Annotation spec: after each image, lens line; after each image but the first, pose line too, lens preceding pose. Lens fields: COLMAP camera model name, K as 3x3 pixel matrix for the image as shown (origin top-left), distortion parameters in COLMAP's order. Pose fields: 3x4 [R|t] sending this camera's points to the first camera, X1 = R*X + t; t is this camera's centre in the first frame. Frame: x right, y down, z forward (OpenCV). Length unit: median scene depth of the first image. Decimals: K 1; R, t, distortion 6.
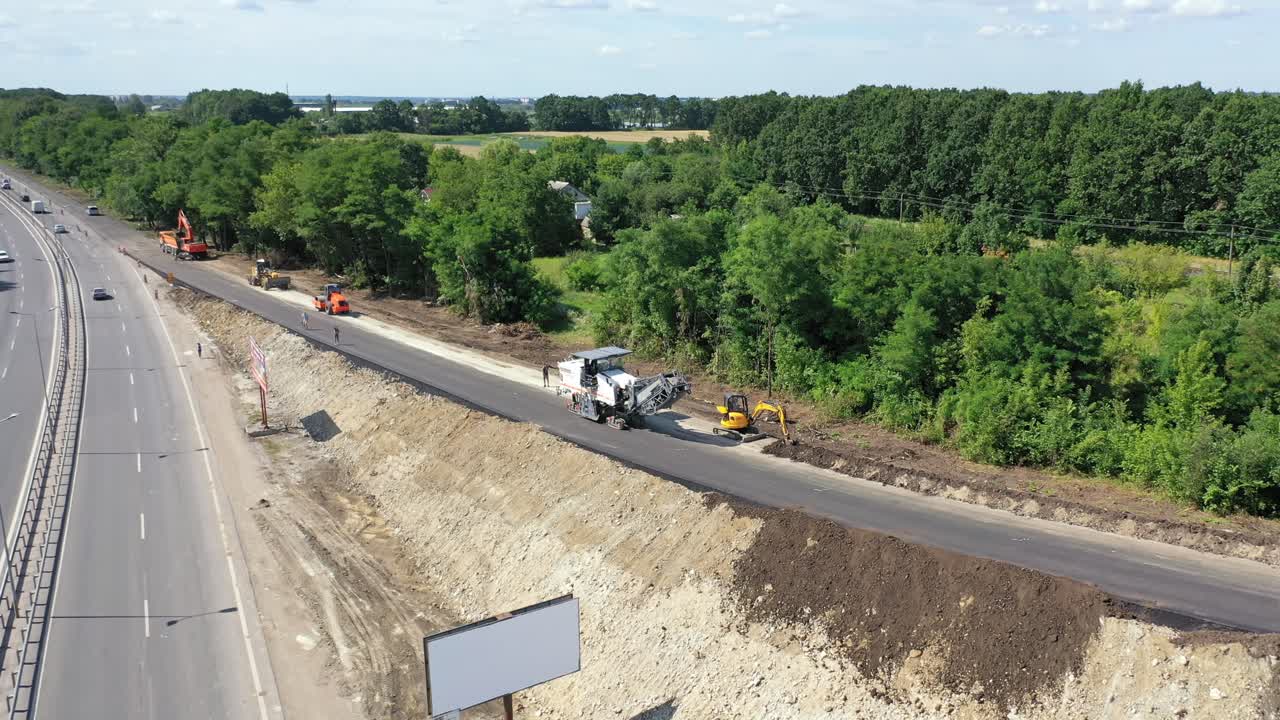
lens RADIAL K [[1035.6, 0, 640.0], [0, 1035.6, 360.0], [0, 0, 1]] dist [0.000513, 0.005206]
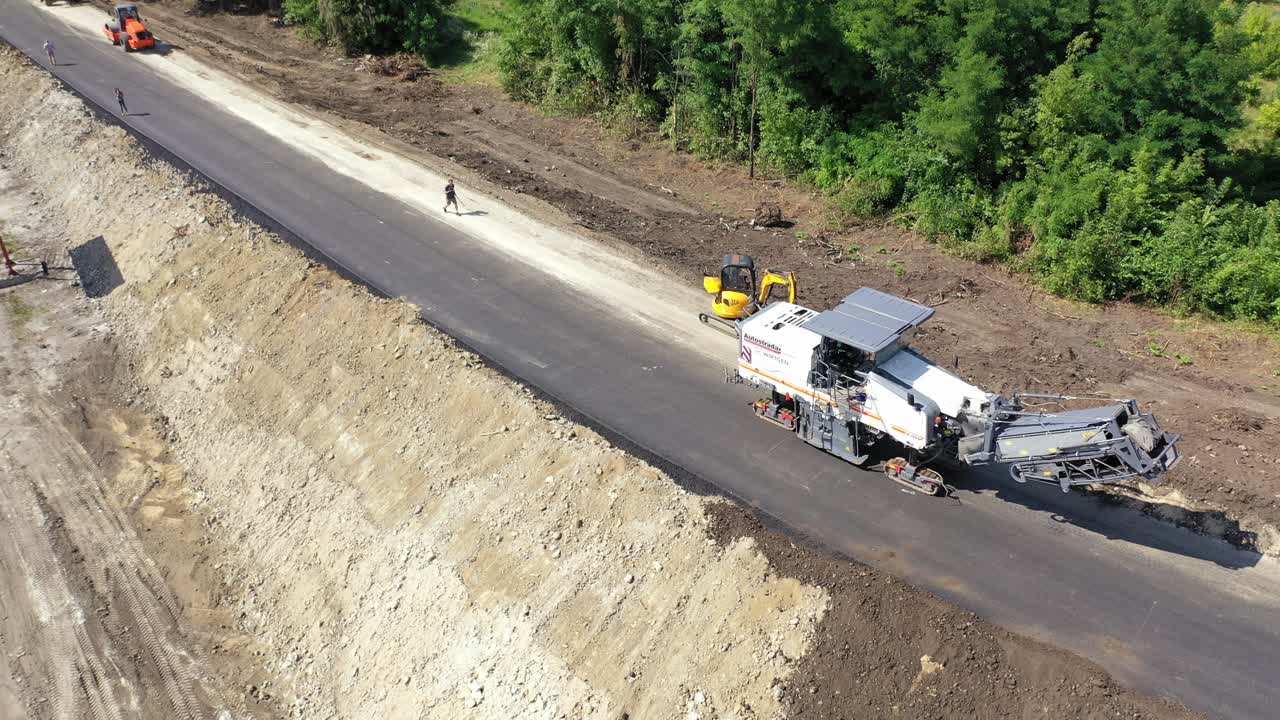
lens RADIAL K [[1035.6, 0, 640.0], [0, 1035.6, 360.0], [0, 0, 1]] dist [0.000513, 0.005206]
pose [[0.996751, -0.048597, 0.064230, -0.004378], [0.026085, 0.949256, 0.313420, -0.082337], [-0.076202, -0.310726, 0.947440, 0.331275]]
